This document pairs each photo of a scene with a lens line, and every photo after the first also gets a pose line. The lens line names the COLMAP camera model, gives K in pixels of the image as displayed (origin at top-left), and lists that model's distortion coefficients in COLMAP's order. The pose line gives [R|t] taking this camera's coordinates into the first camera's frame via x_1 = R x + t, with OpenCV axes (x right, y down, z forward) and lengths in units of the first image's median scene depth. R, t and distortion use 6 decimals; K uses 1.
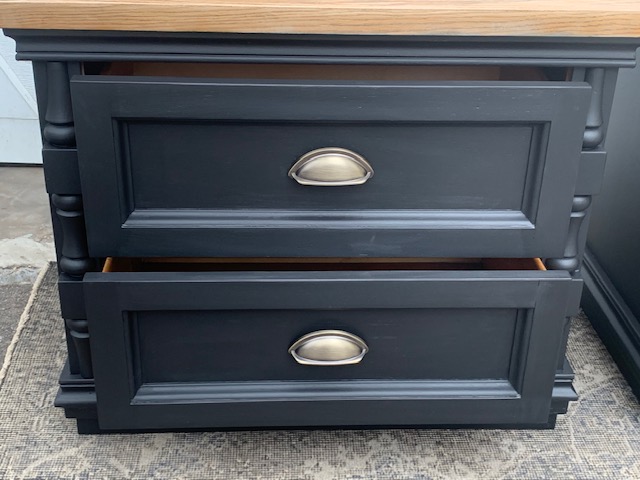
lens RADIAL K [[920.5, 0, 320.0], [0, 920.5, 240.0], [0, 0, 1]] dist [0.197665, -0.753137]
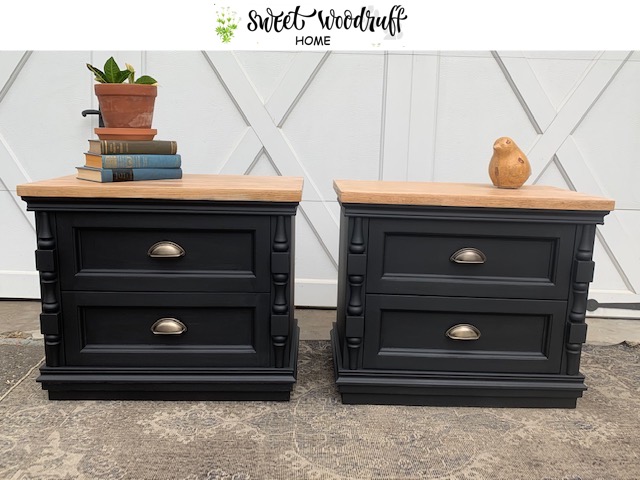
lens RADIAL K [[579.8, 0, 321.9], [0, 579.8, 231.6], [0, 0, 1]] dist [0.066973, -0.123014]
pose [[0.999548, -0.000292, -0.030058, 0.381645], [-0.008552, 0.955866, -0.293677, 0.235846], [0.028818, 0.293802, 0.955432, -0.307453]]
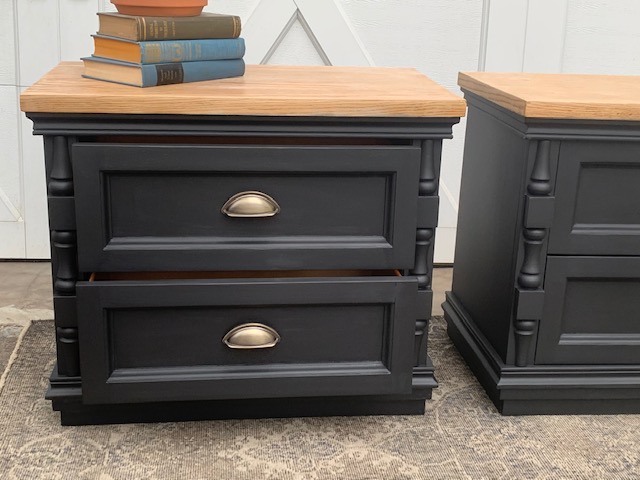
lens RADIAL K [[920.5, 0, 320.0], [0, 920.5, 240.0], [0, 0, 1]] dist [0.197665, -0.753137]
pose [[0.998007, -0.014733, 0.061367, 0.026335], [0.024952, 0.985257, -0.169251, 0.190139], [-0.057968, 0.170445, 0.983661, -0.362377]]
